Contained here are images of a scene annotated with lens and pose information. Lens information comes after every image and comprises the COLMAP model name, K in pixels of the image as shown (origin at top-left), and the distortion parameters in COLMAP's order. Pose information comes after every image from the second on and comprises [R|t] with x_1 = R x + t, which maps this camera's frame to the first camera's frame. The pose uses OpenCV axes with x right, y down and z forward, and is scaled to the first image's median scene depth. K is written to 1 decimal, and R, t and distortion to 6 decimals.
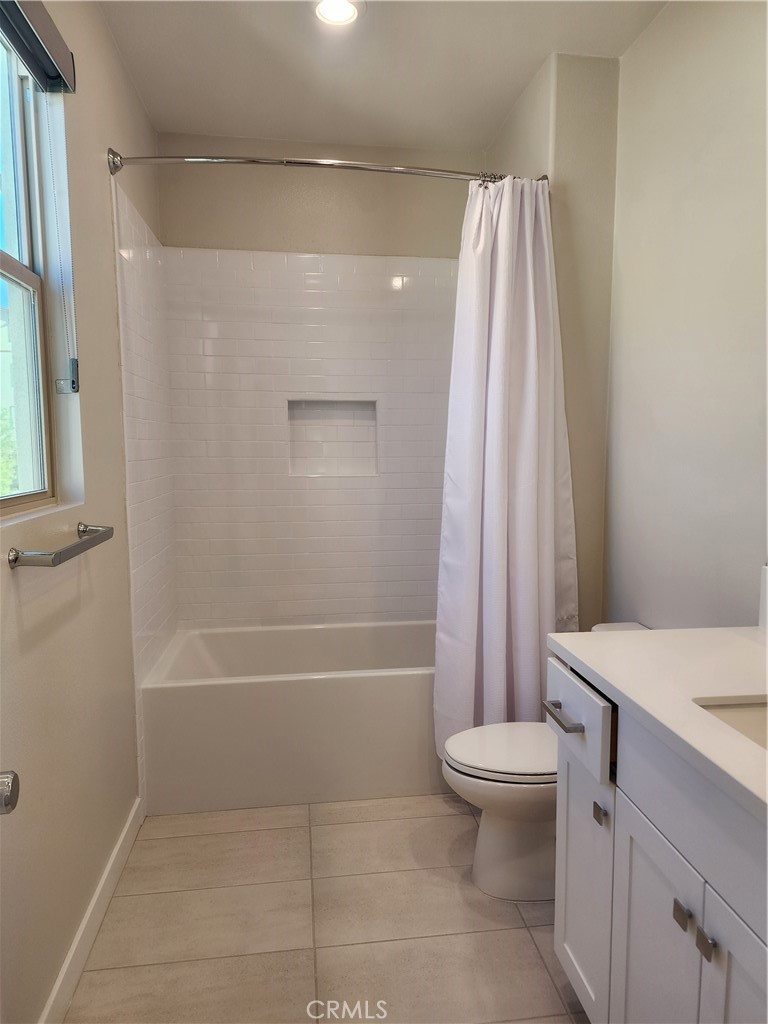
lens RADIAL K [[674.8, 0, 384.0], [0, 674.8, 512.0], [0, 0, 1]] dist [0.000031, -0.000055]
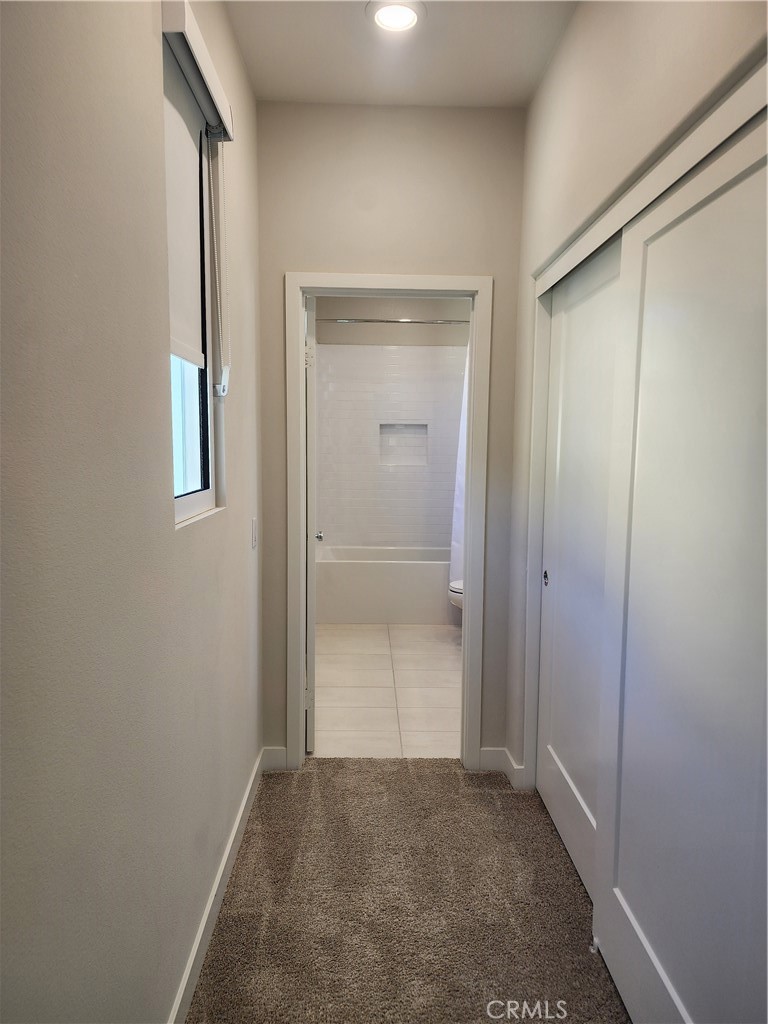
lens RADIAL K [[674.8, 0, 384.0], [0, 674.8, 512.0], [0, 0, 1]] dist [0.000031, -0.000055]
pose [[0.995087, 0.024783, -0.095855, 0.052679], [-0.023896, 0.999660, 0.010392, 0.055908], [0.096080, -0.008051, 0.995341, -0.833694]]
